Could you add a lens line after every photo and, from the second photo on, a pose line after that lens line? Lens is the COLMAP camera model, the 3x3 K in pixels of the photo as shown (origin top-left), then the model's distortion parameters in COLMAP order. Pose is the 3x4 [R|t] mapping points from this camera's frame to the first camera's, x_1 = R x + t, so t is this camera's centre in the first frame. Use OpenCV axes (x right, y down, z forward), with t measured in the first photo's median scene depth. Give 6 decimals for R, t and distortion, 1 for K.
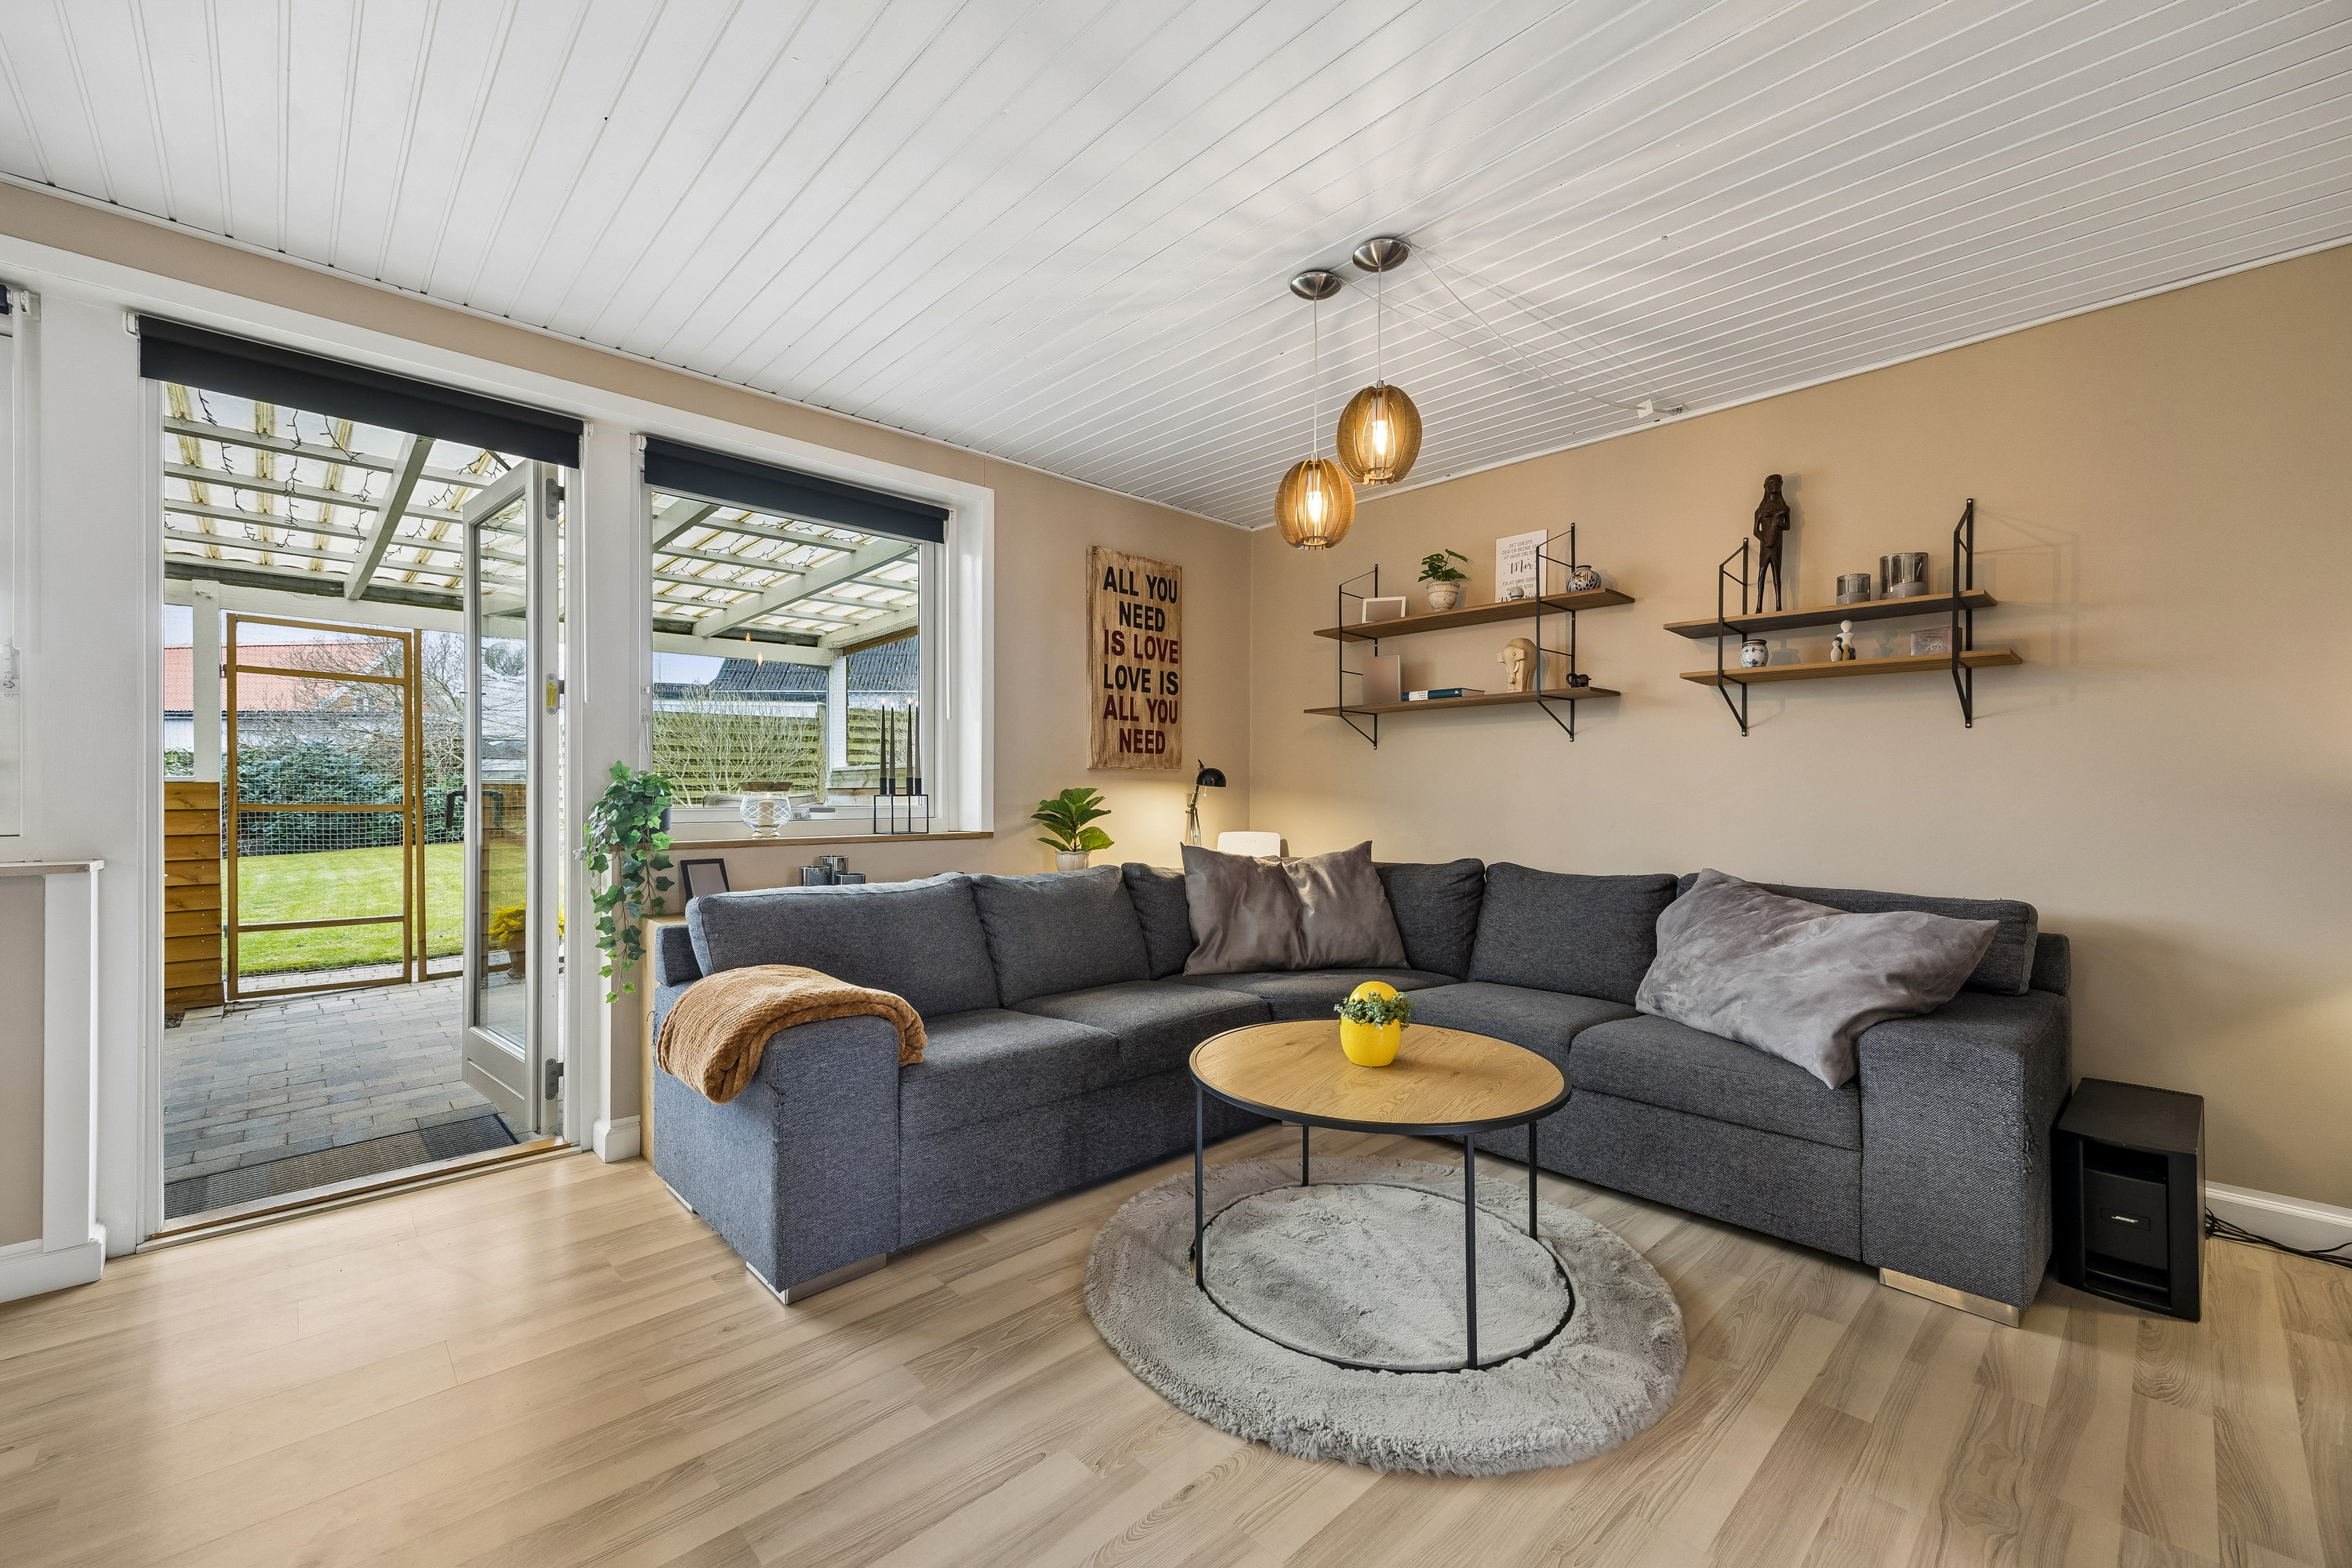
lens RADIAL K [[938.7, 0, 1186.1], [0, 938.7, 791.3], [0, 0, 1]] dist [0.009349, -0.001983]
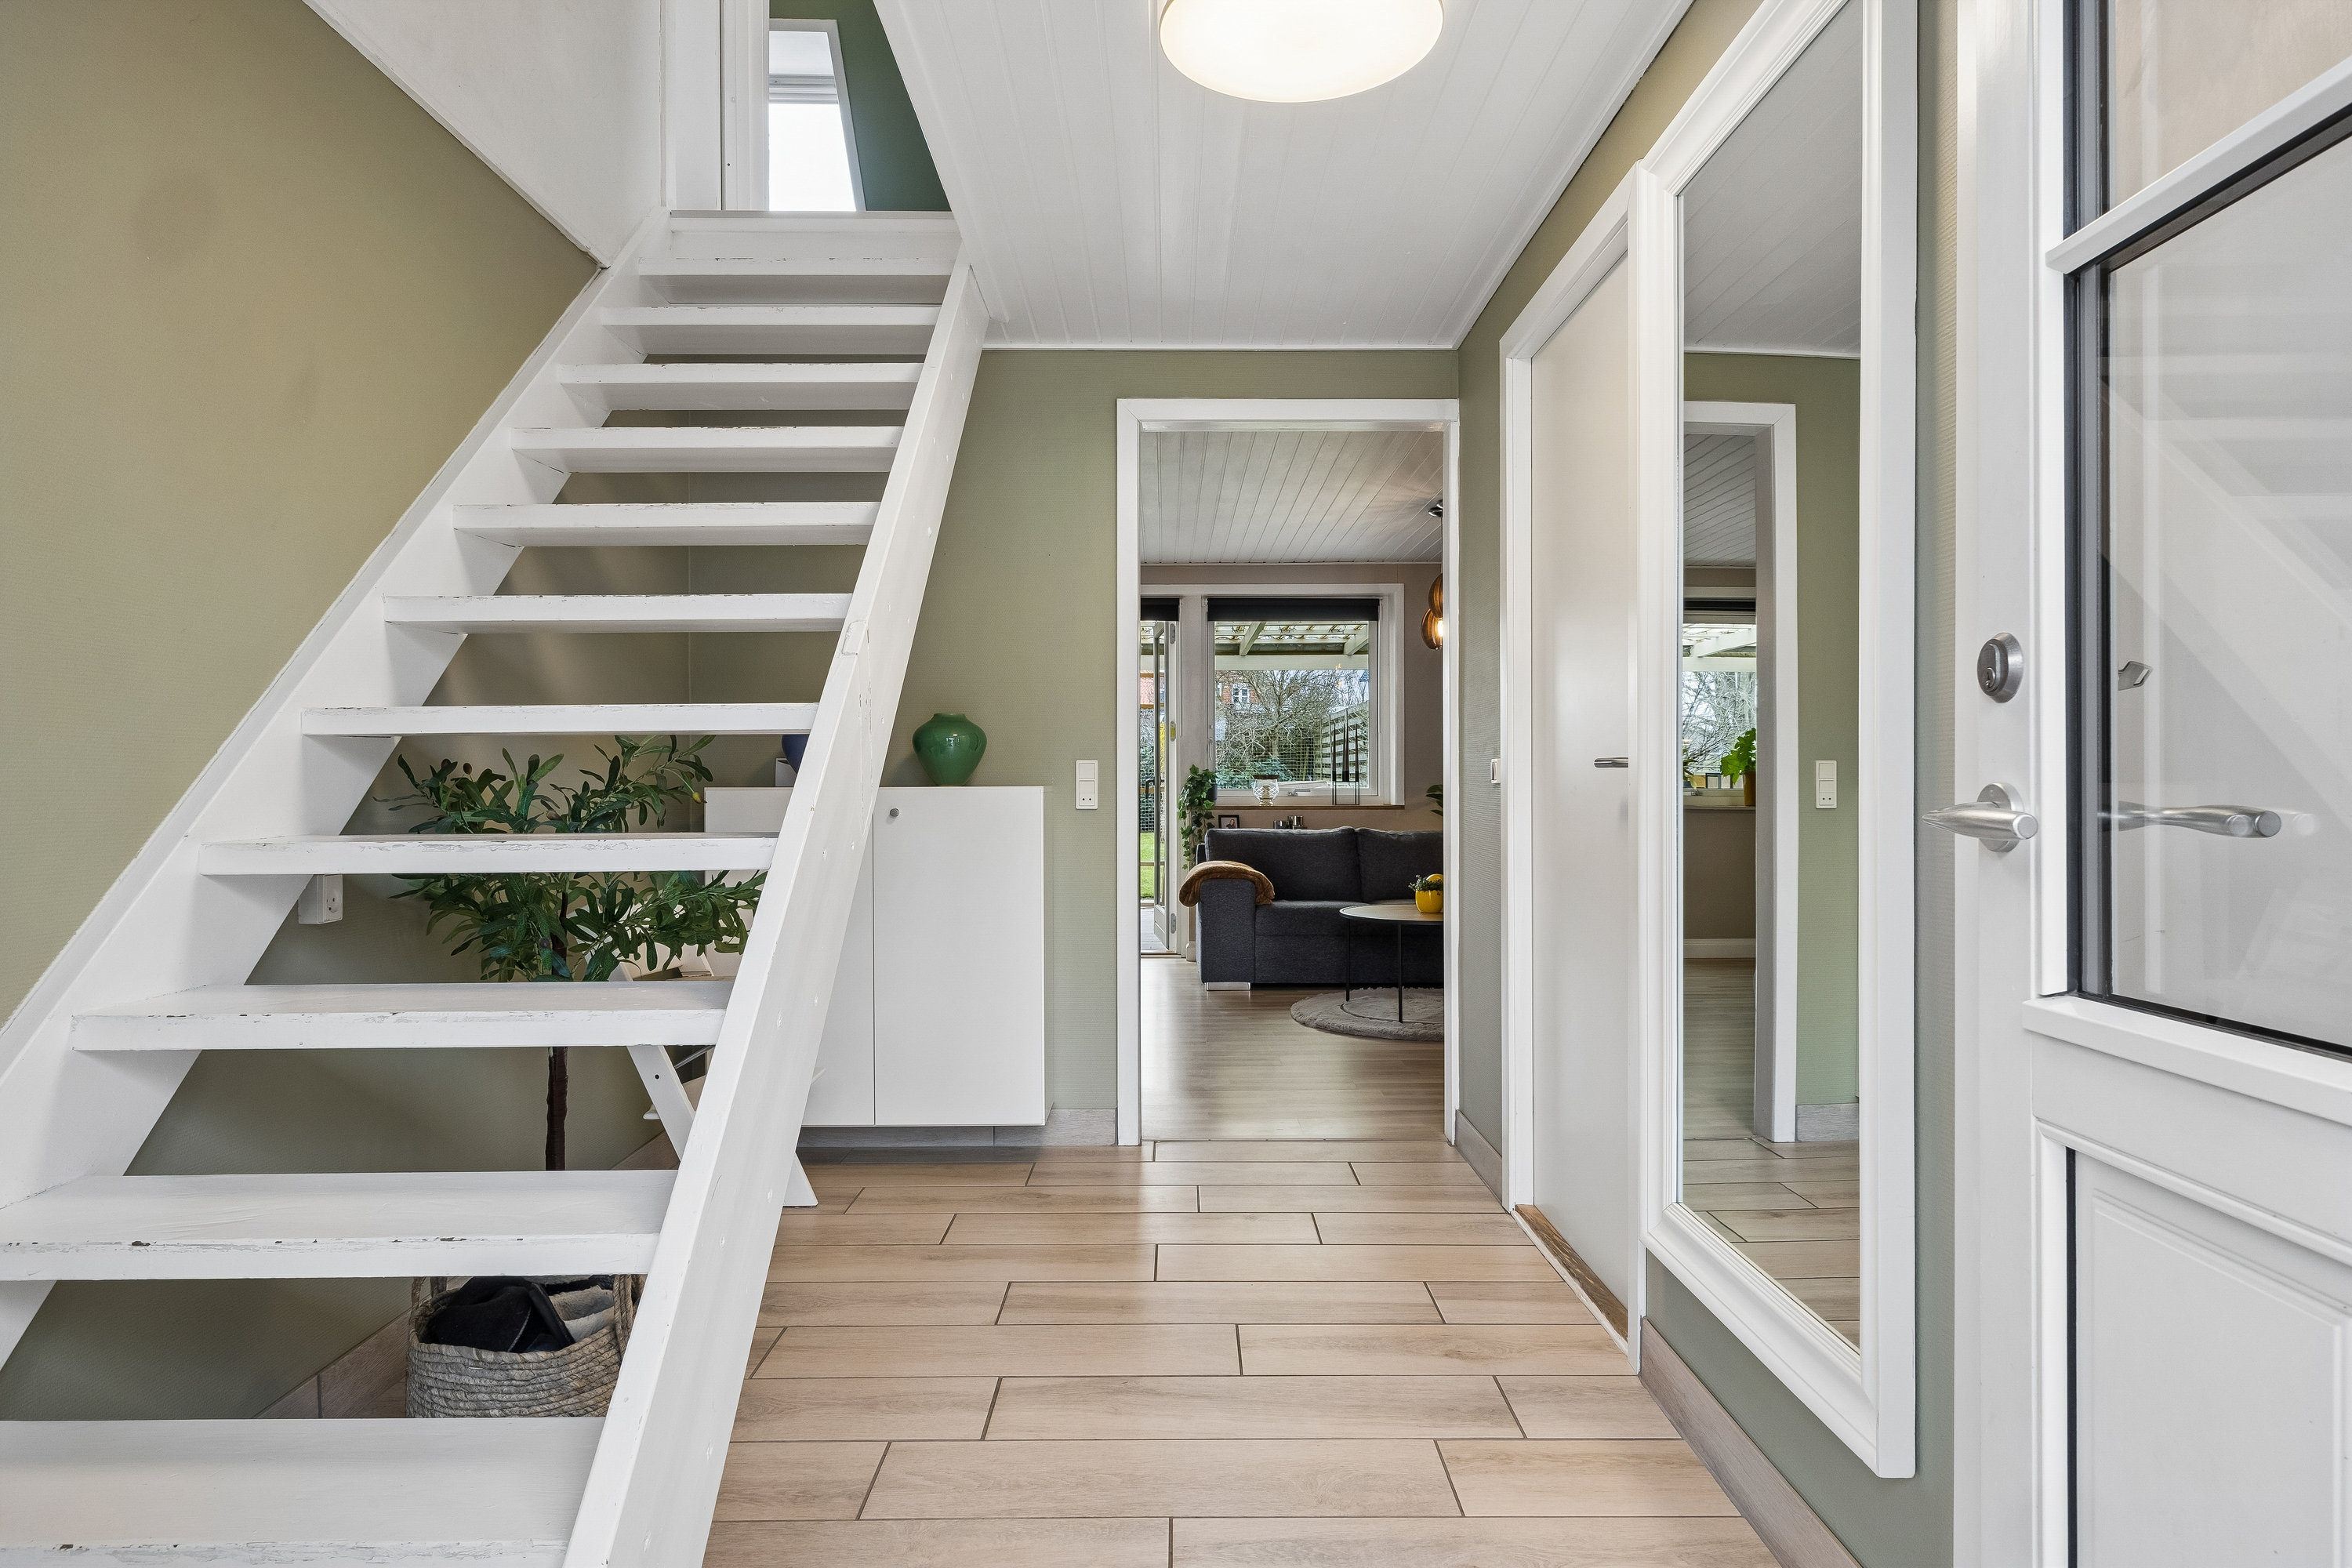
lens RADIAL K [[1347.4, 0, 1167.4], [0, 1347.4, 778.1], [0, 0, 1]] dist [-0.001102, -0.003787]
pose [[0.719724, -0.002514, -0.694256, 1.102784], [0.003091, 0.999995, -0.000416, -0.001659], [0.694253, -0.001847, 0.719728, -0.903377]]
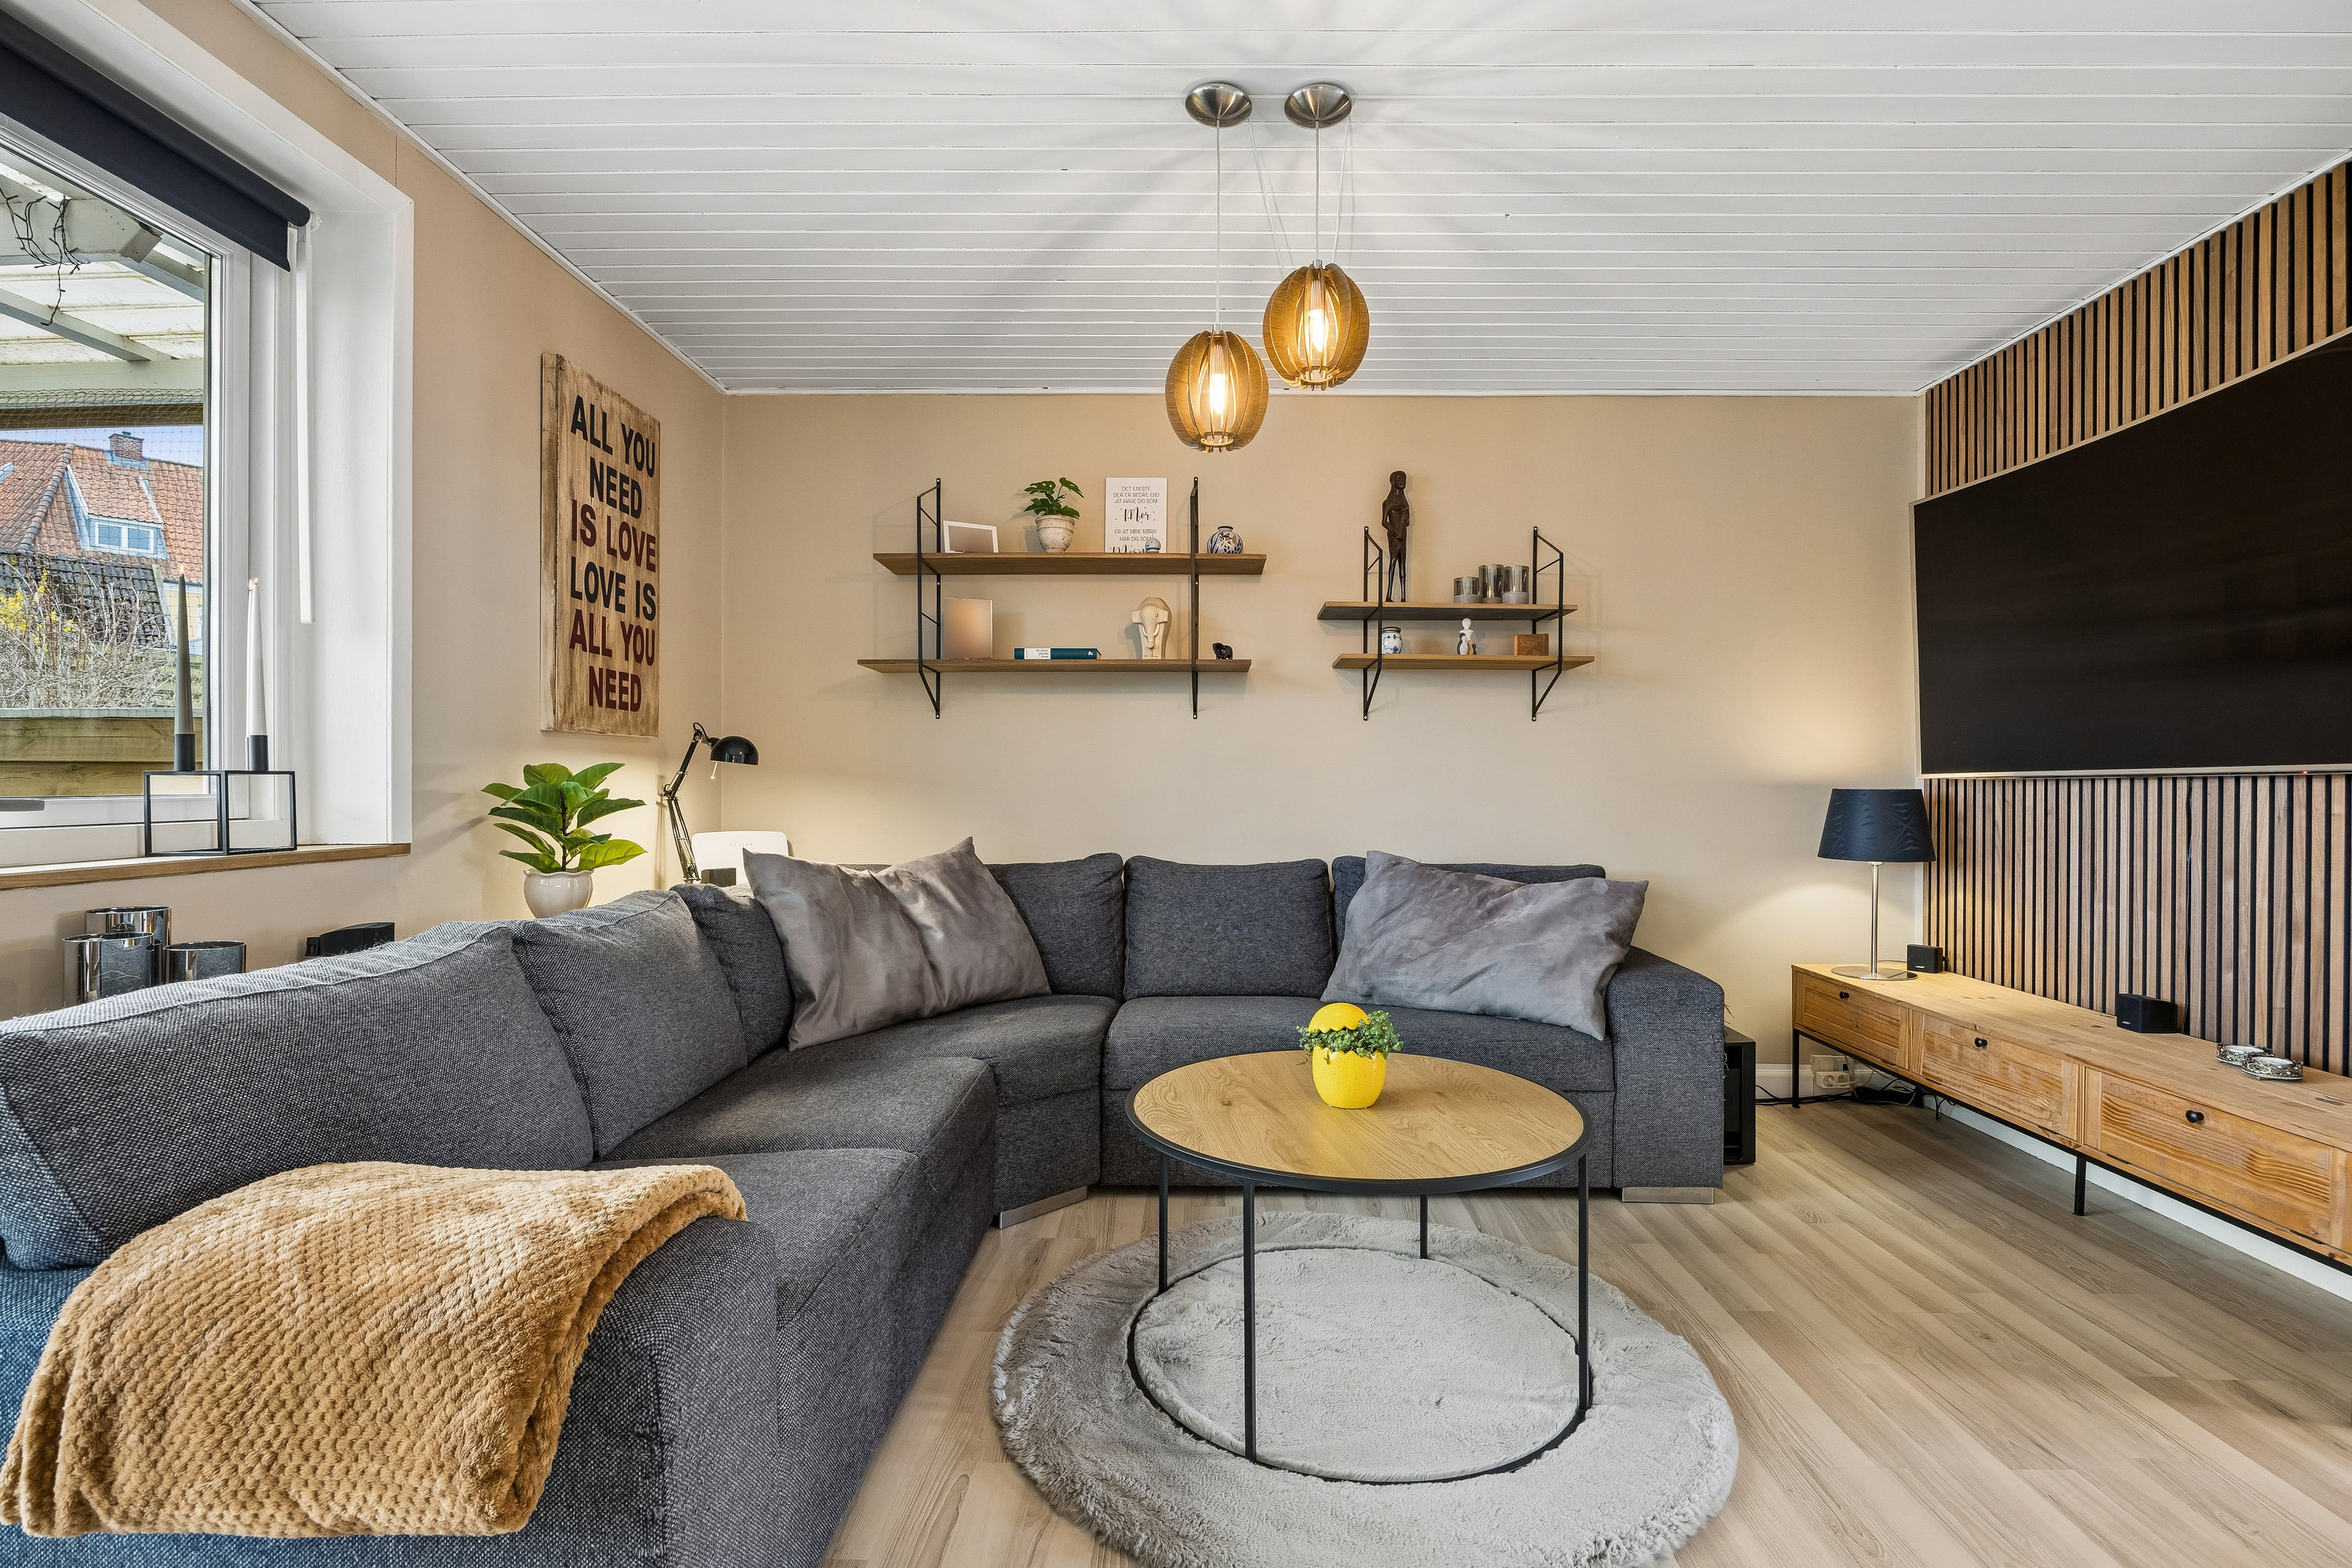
lens RADIAL K [[1097.3, 0, 1181.6], [0, 1097.3, 788.0], [0, 0, 1]] dist [-0.008934, -0.000574]
pose [[0.707130, -0.002409, 0.707080, -0.351195], [-0.002494, 0.999979, 0.005901, 0.007564], [-0.707079, -0.005937, 0.707109, 0.268000]]
